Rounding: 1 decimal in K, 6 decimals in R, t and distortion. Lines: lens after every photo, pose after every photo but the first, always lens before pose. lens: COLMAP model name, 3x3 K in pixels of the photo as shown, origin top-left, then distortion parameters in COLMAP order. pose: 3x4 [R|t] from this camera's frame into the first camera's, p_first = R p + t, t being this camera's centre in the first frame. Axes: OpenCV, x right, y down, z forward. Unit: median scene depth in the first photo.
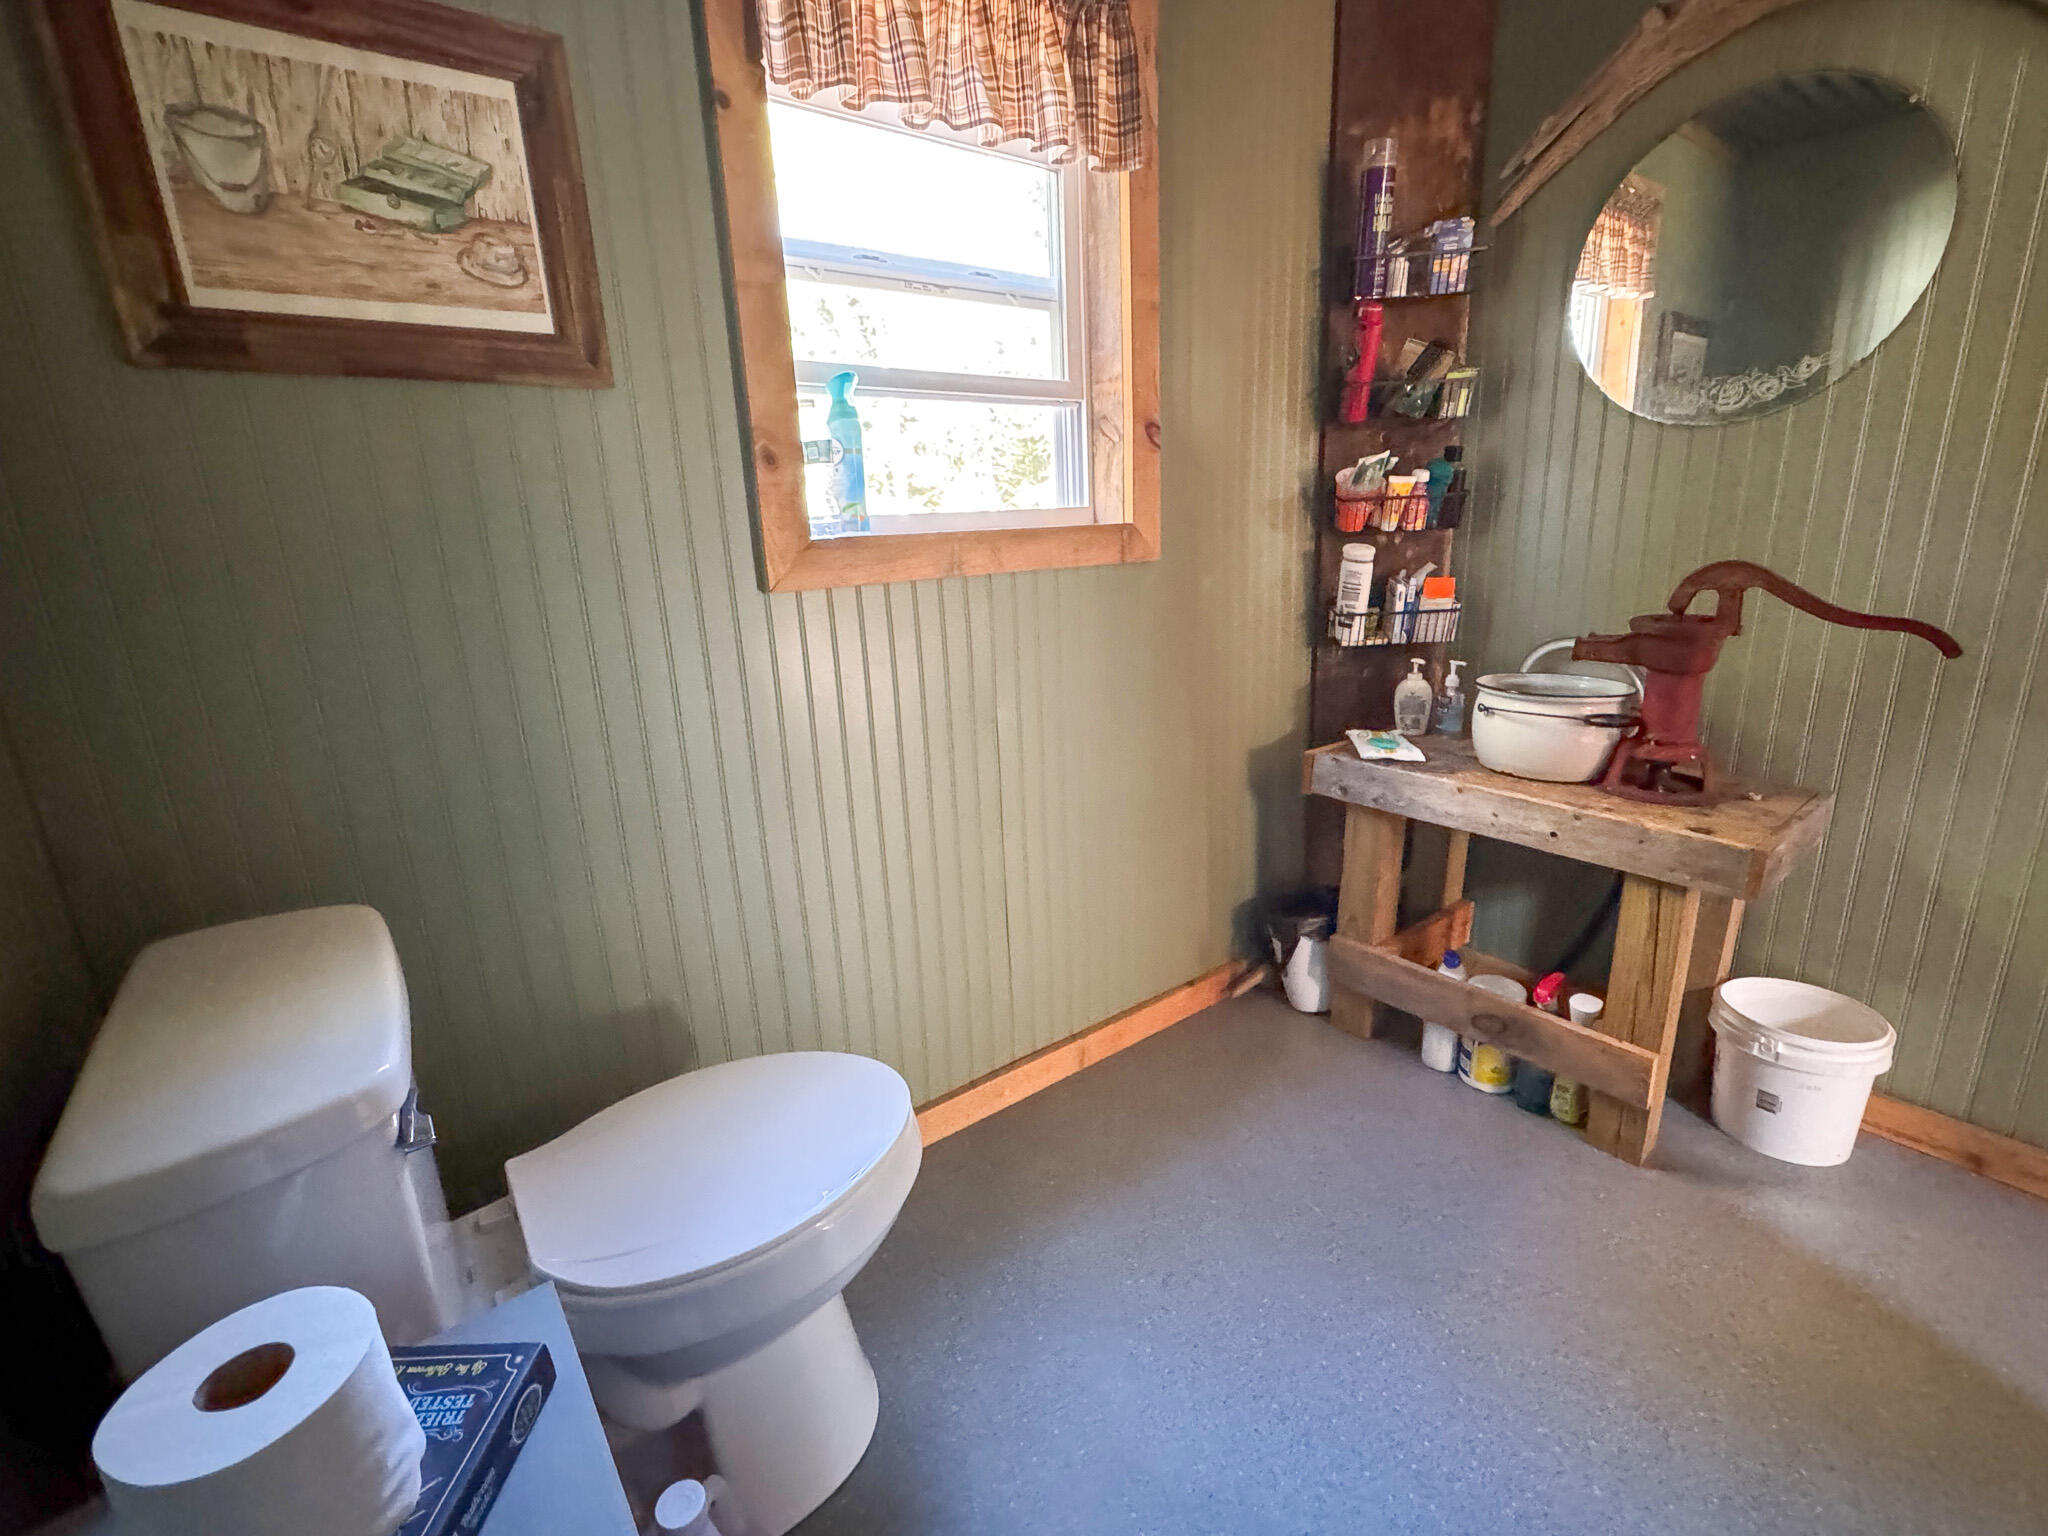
lens RADIAL K [[895.6, 0, 1024.0], [0, 895.6, 768.0], [0, 0, 1]] dist [0.001455, -0.005580]
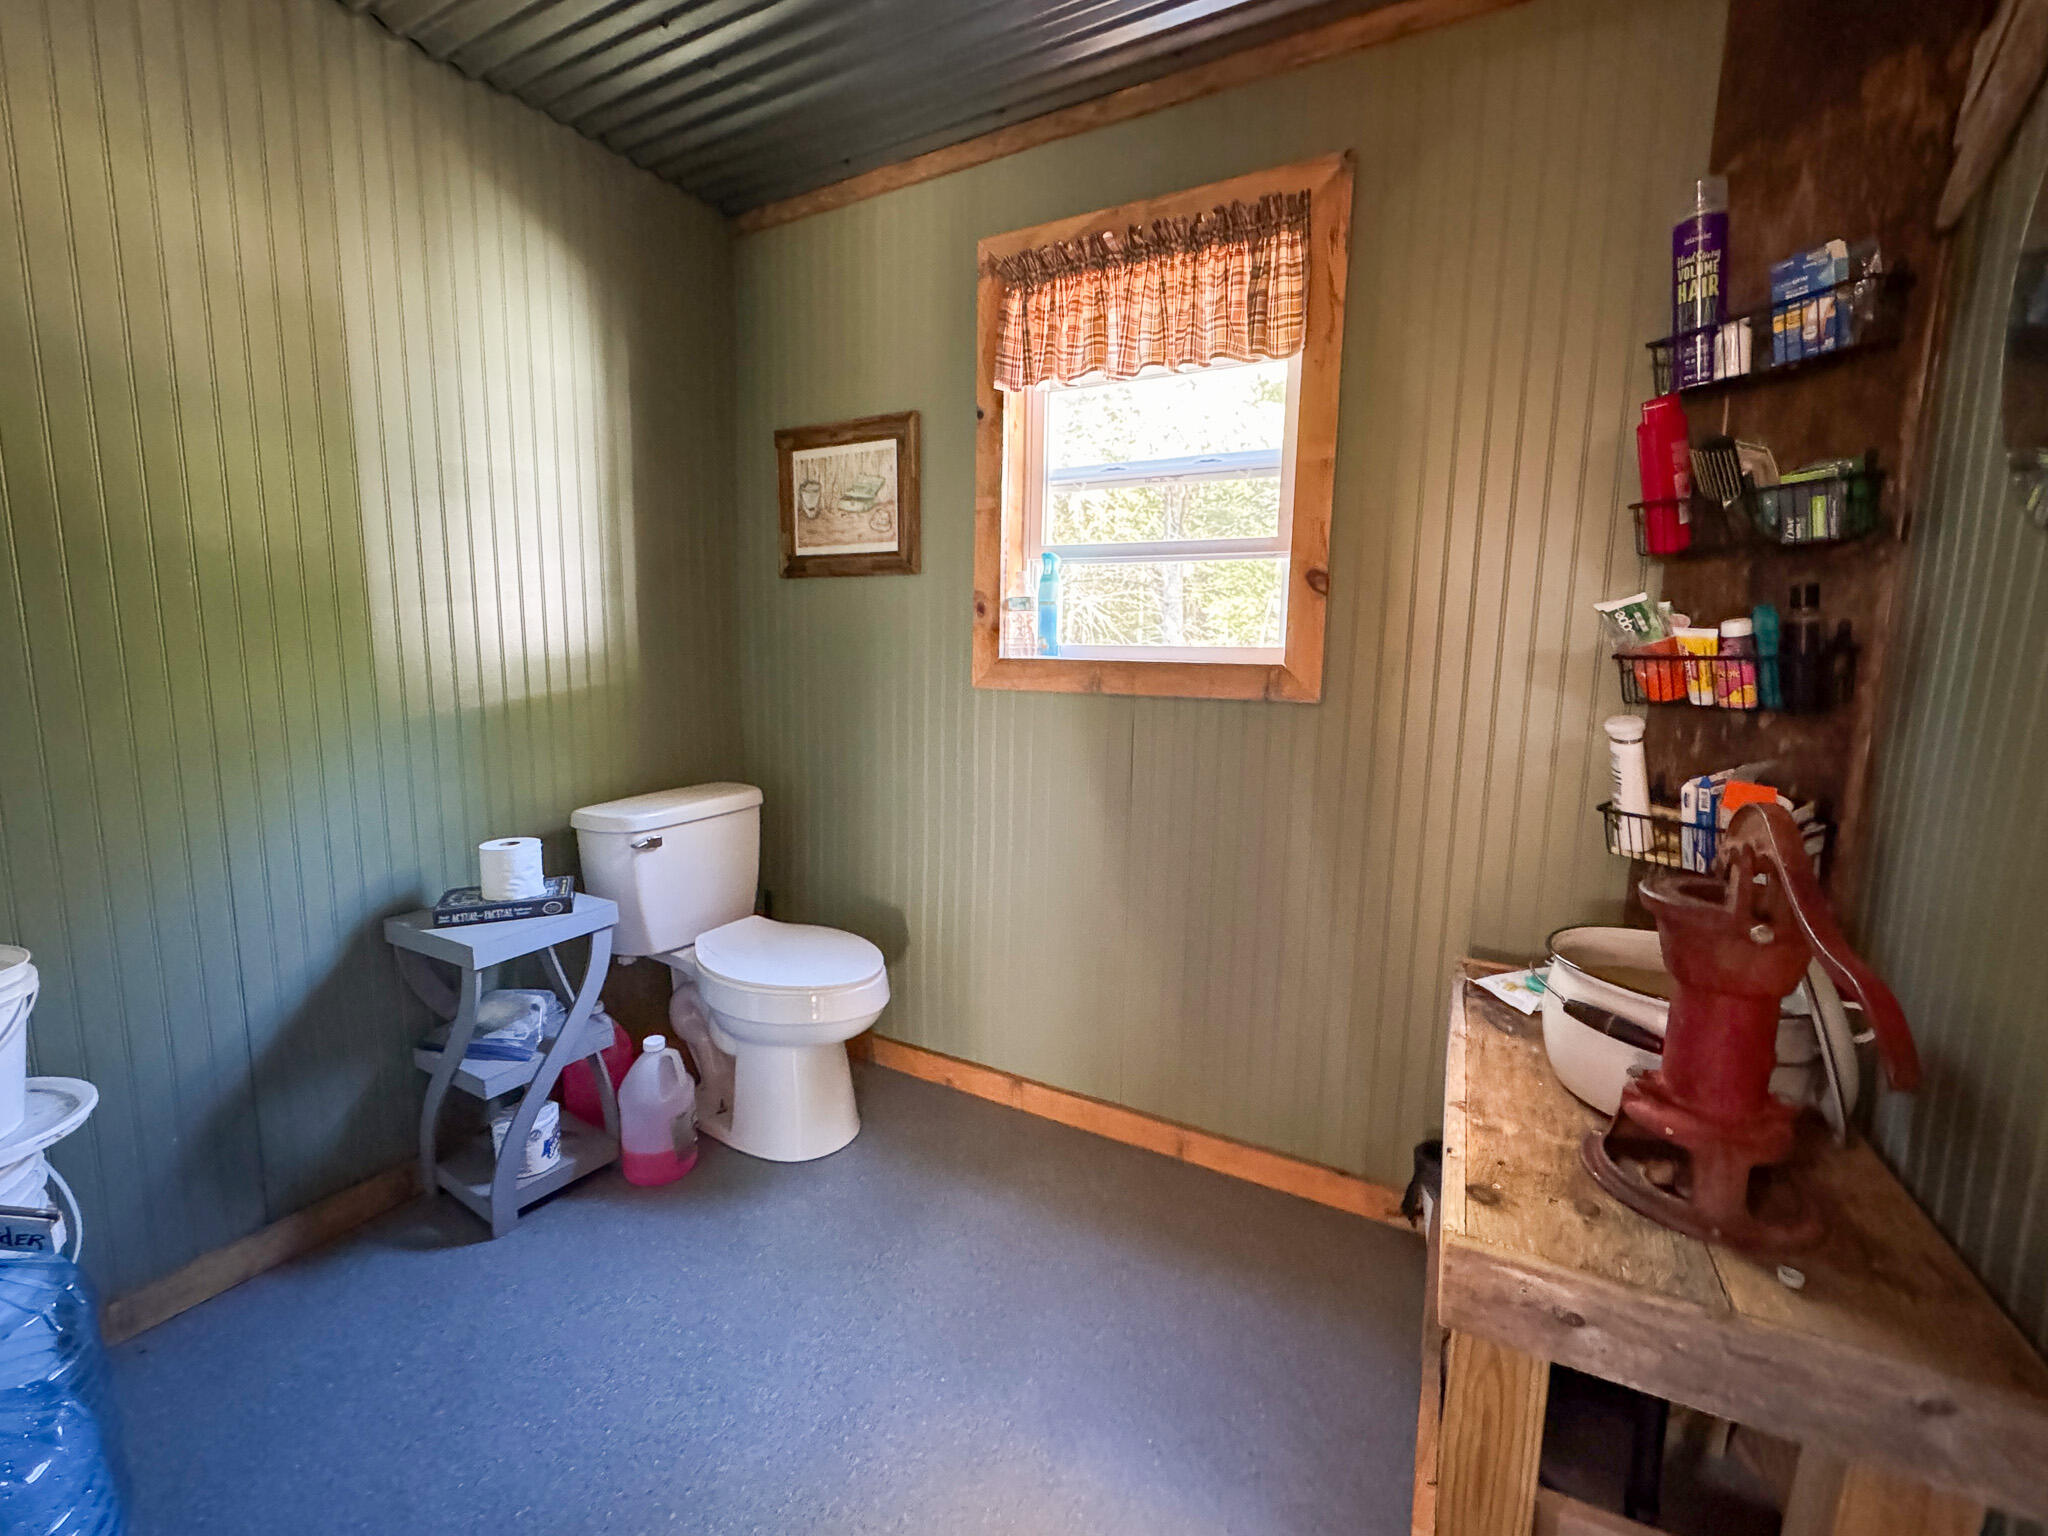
lens RADIAL K [[895.6, 0, 1024.0], [0, 895.6, 768.0], [0, 0, 1]] dist [0.001455, -0.005580]
pose [[0.395211, 0.172067, -0.902331, 1.092063], [-0.274308, 0.959586, 0.062841, -0.159736], [0.876677, 0.222681, 0.426438, 0.361811]]
